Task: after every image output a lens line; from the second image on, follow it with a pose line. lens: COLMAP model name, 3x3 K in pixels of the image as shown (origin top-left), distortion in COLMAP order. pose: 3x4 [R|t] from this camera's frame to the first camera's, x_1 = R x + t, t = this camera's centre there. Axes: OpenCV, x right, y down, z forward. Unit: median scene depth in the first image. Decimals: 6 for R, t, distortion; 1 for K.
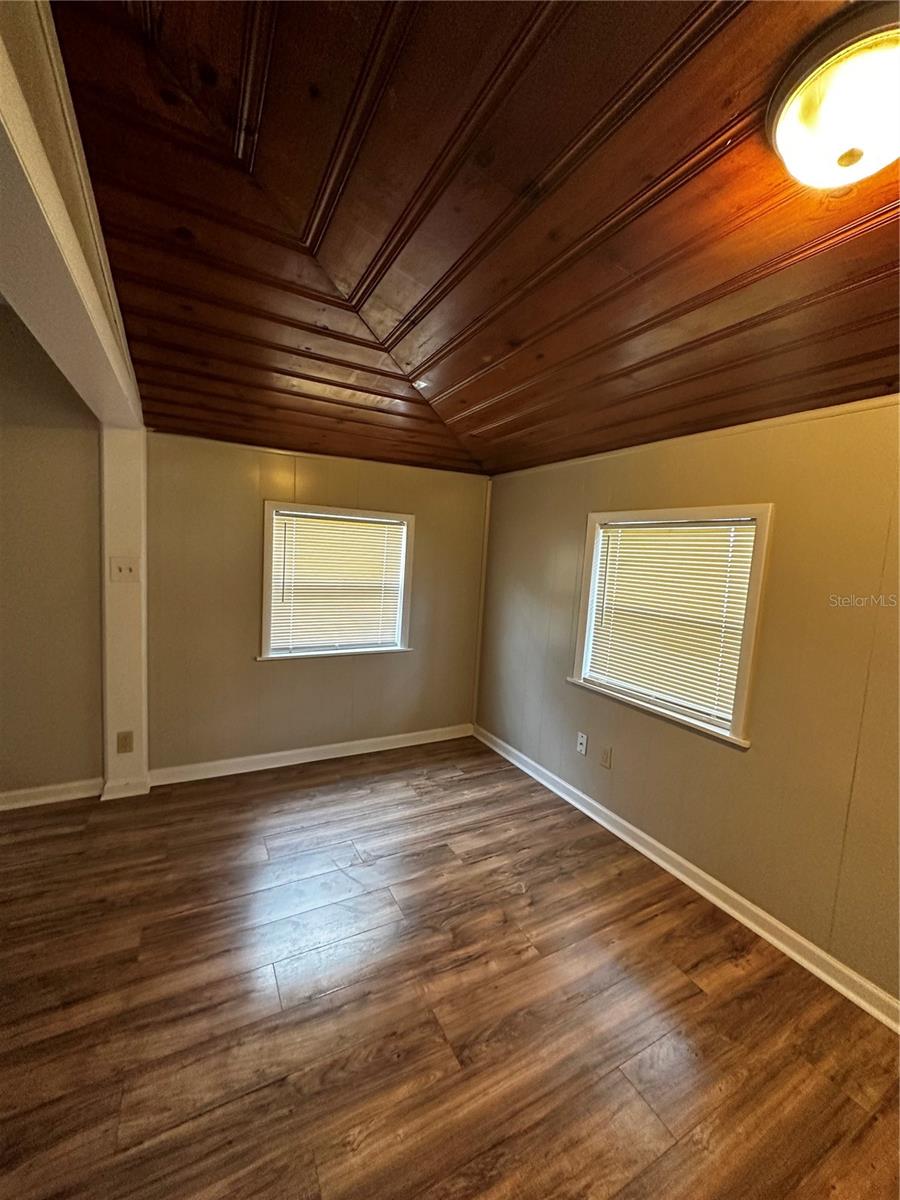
lens RADIAL K [[478.5, 0, 451.2], [0, 478.5, 599.2], [0, 0, 1]] dist [-0.000834, 0.000945]
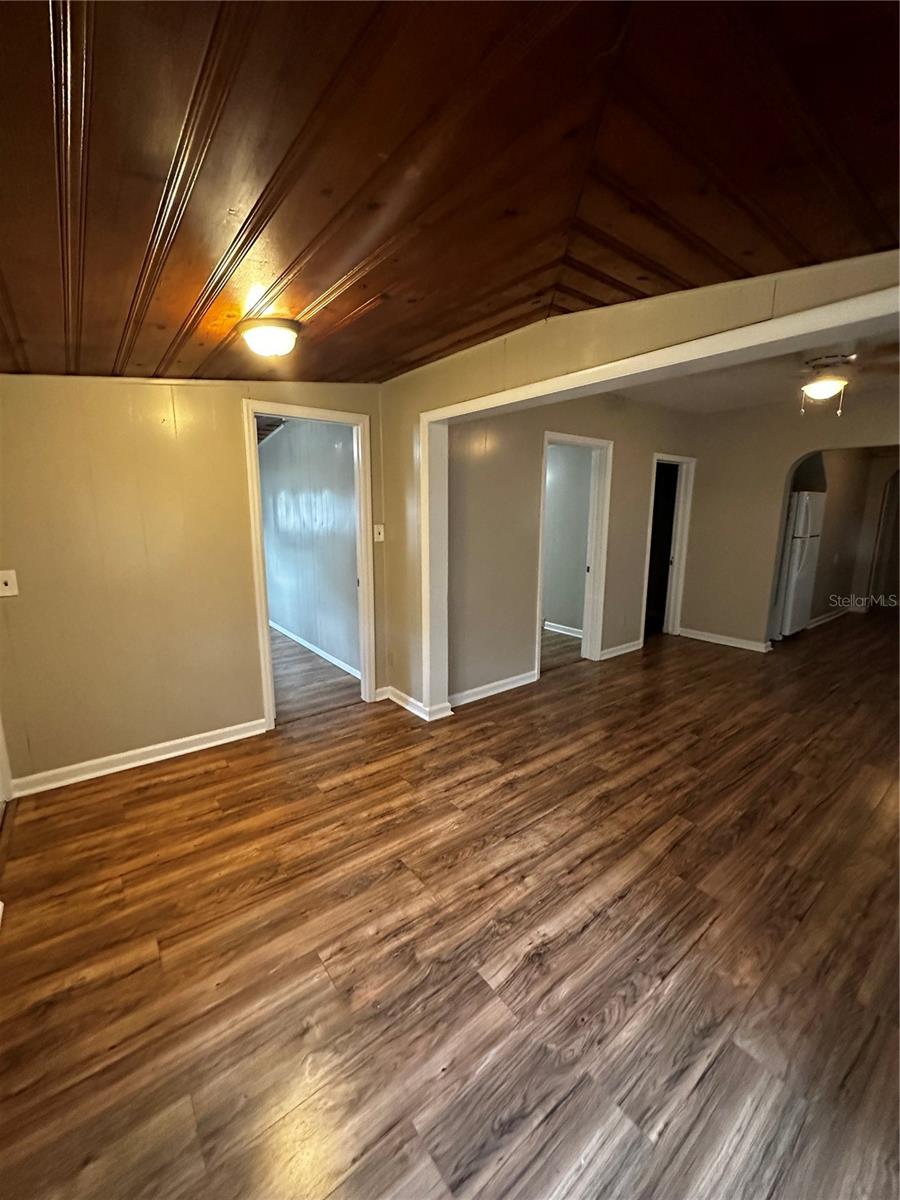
lens RADIAL K [[478.5, 0, 451.2], [0, 478.5, 599.2], [0, 0, 1]] dist [-0.000834, 0.000945]
pose [[-0.984060, -0.030984, -0.175116, 0.095137], [-0.077847, 0.960399, 0.267531, -0.134137], [0.159892, 0.276899, -0.947503, 1.405714]]
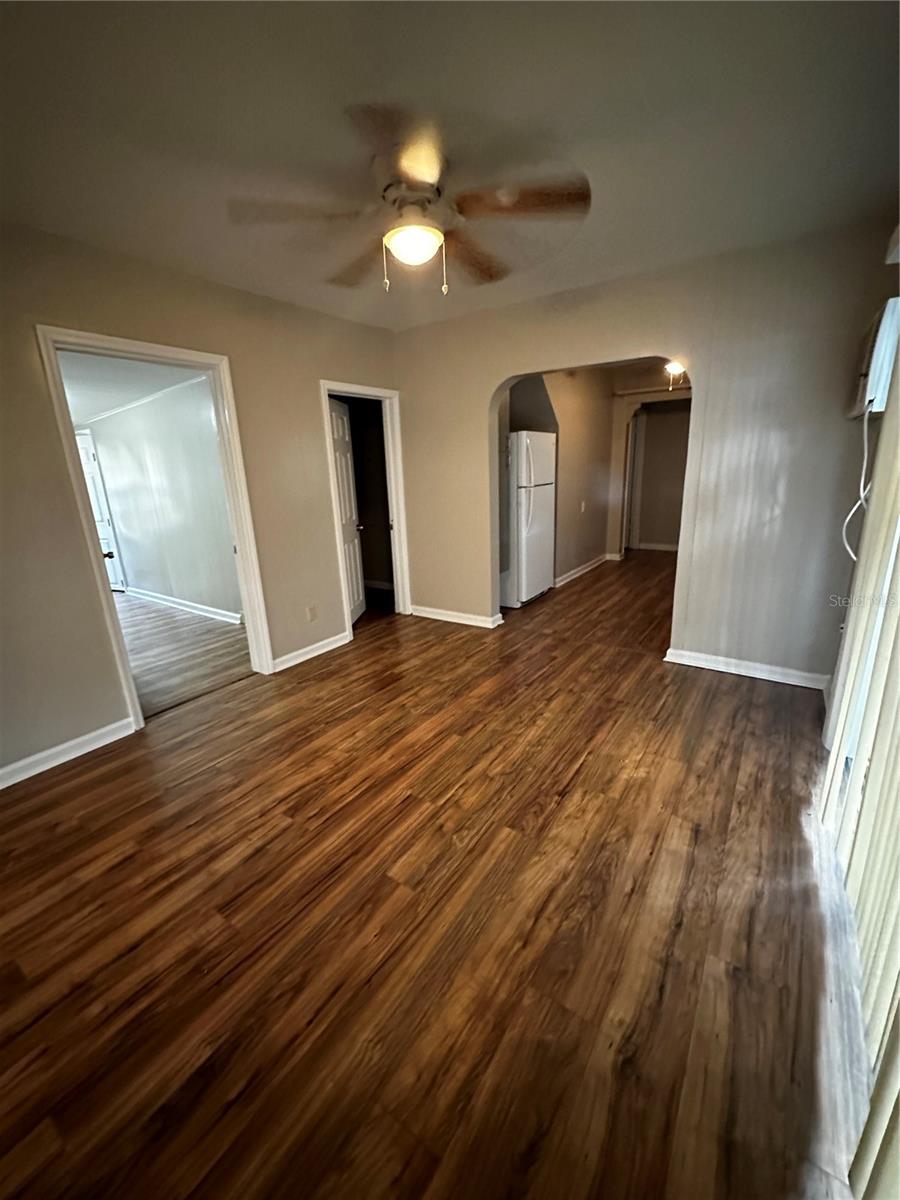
lens RADIAL K [[481.2, 0, 452.0], [0, 481.2, 597.2], [0, 0, 1]] dist [-0.000249, 0.000048]
pose [[-0.889173, 0.094505, -0.447705, -0.813310], [-0.060339, 0.945677, 0.319458, -0.117919], [0.453575, 0.311068, -0.835169, 1.039743]]
